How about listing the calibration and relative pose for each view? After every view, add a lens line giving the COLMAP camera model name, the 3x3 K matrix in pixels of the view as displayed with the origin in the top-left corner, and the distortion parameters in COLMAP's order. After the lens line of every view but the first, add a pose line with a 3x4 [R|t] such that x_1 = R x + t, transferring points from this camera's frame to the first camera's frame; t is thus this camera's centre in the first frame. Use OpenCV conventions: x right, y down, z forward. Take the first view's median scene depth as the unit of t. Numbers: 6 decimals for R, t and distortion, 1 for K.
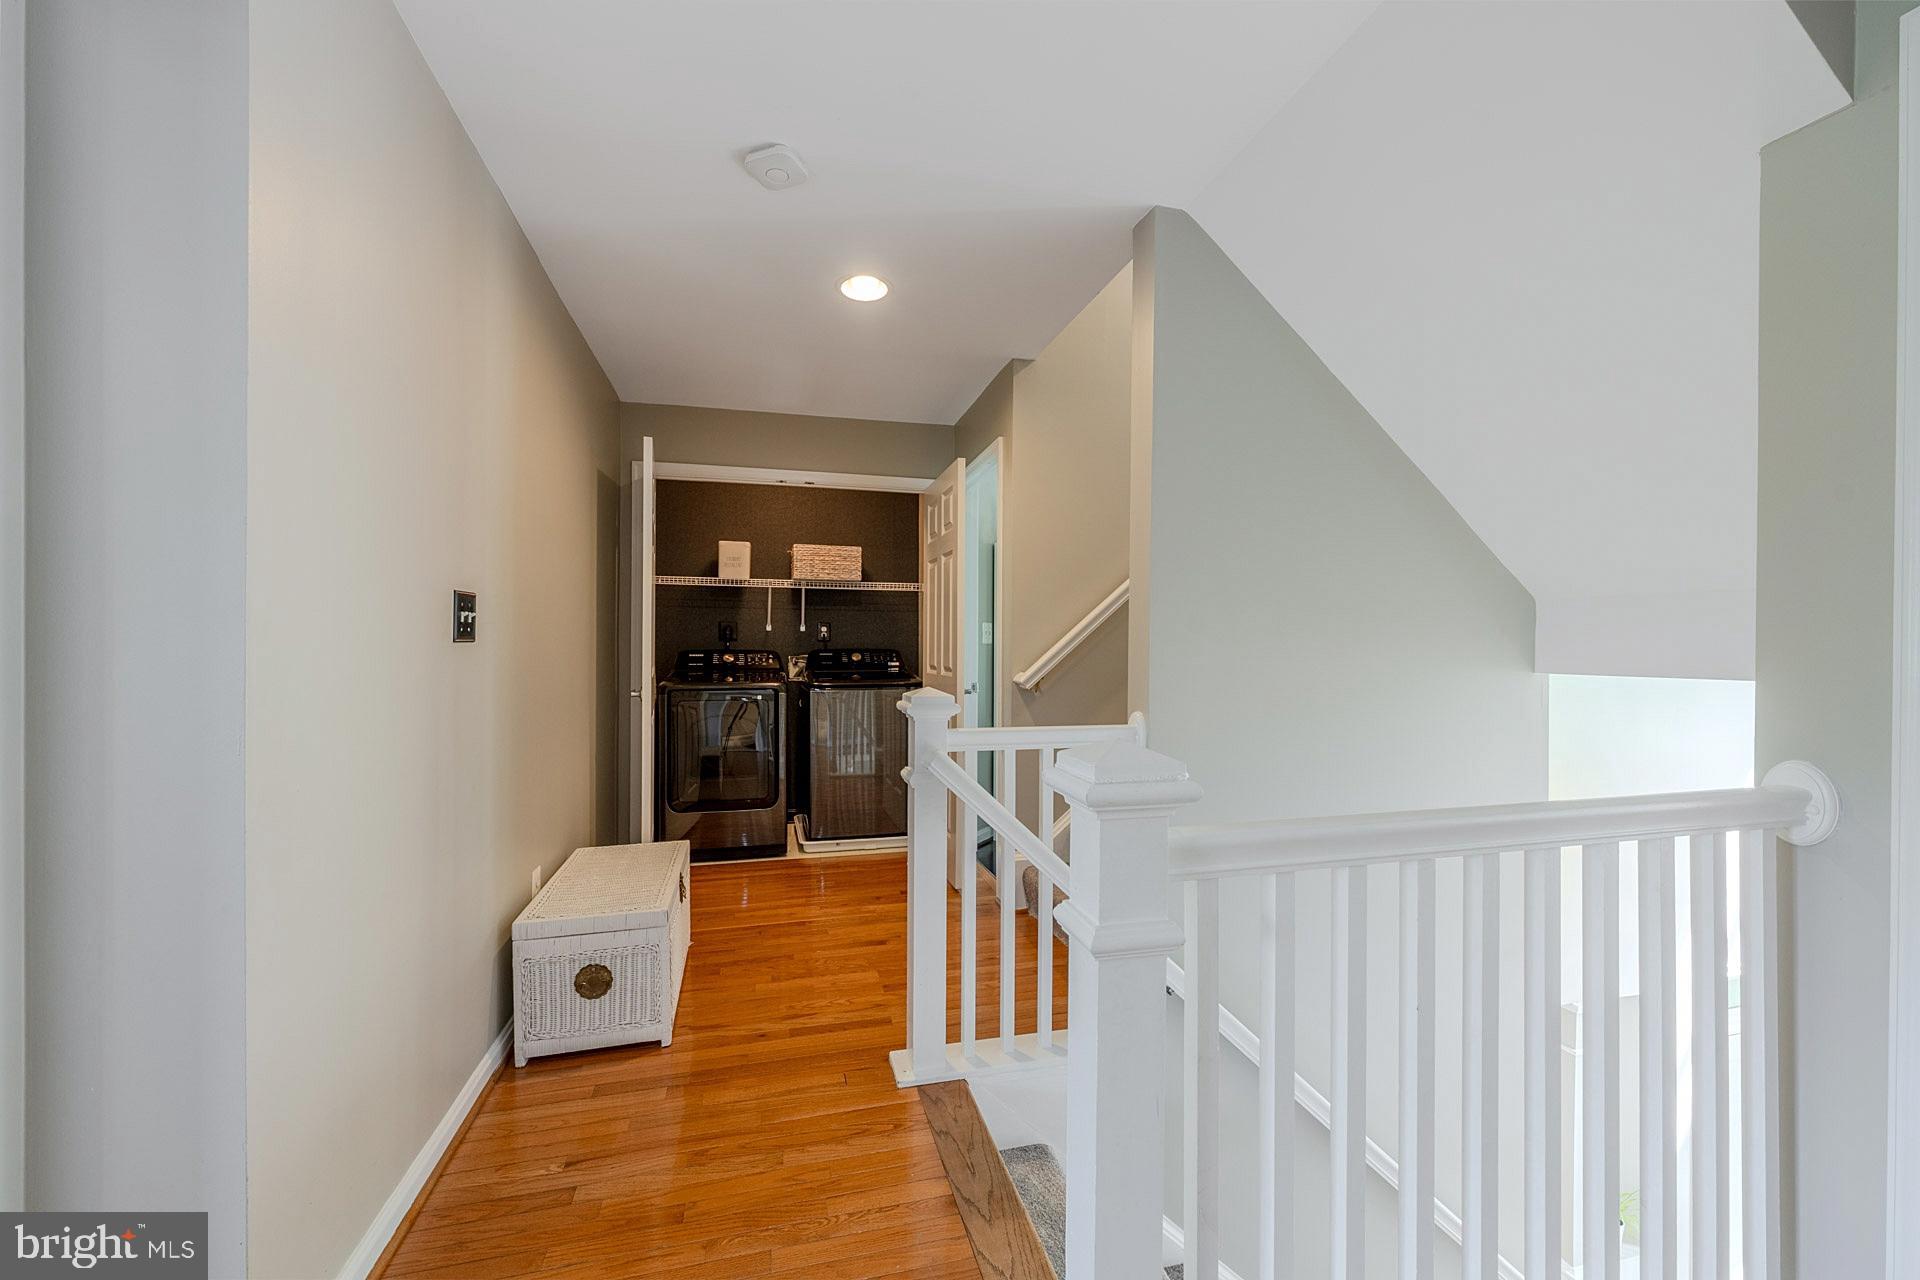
lens RADIAL K [[759.9, 0, 961.3], [0, 759.9, 635.3], [0, 0, 1]] dist [0.000410, 0.000228]
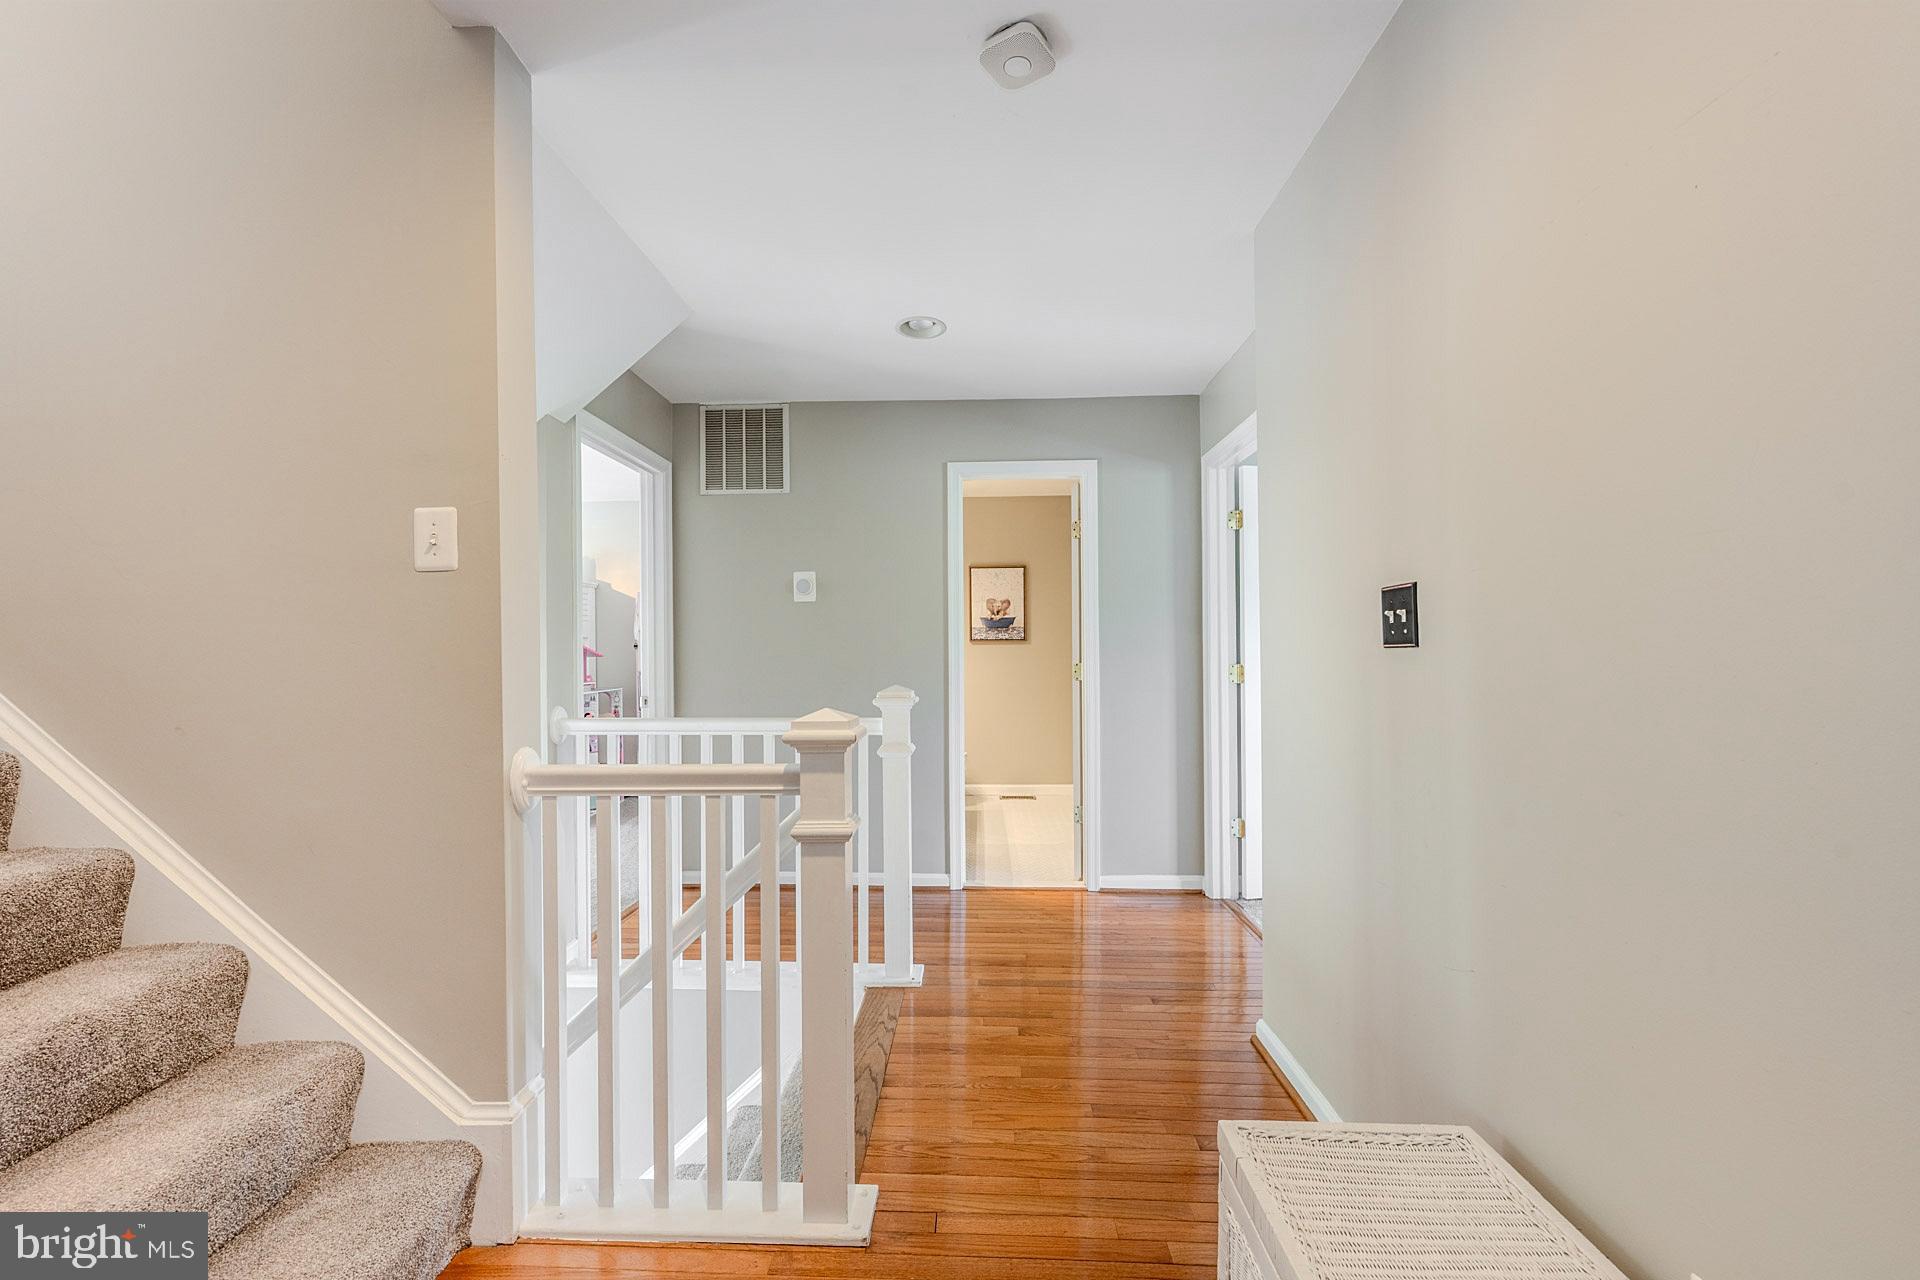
lens RADIAL K [[759.9, 0, 955.5], [0, 759.9, 640.5], [0, 0, 1]] dist [0.000410, 0.000228]
pose [[-0.958979, 0.002344, 0.283469, -0.429223], [0.002621, 0.999996, 0.000600, 0.000570], [-0.283467, 0.001318, -0.958981, 1.925230]]
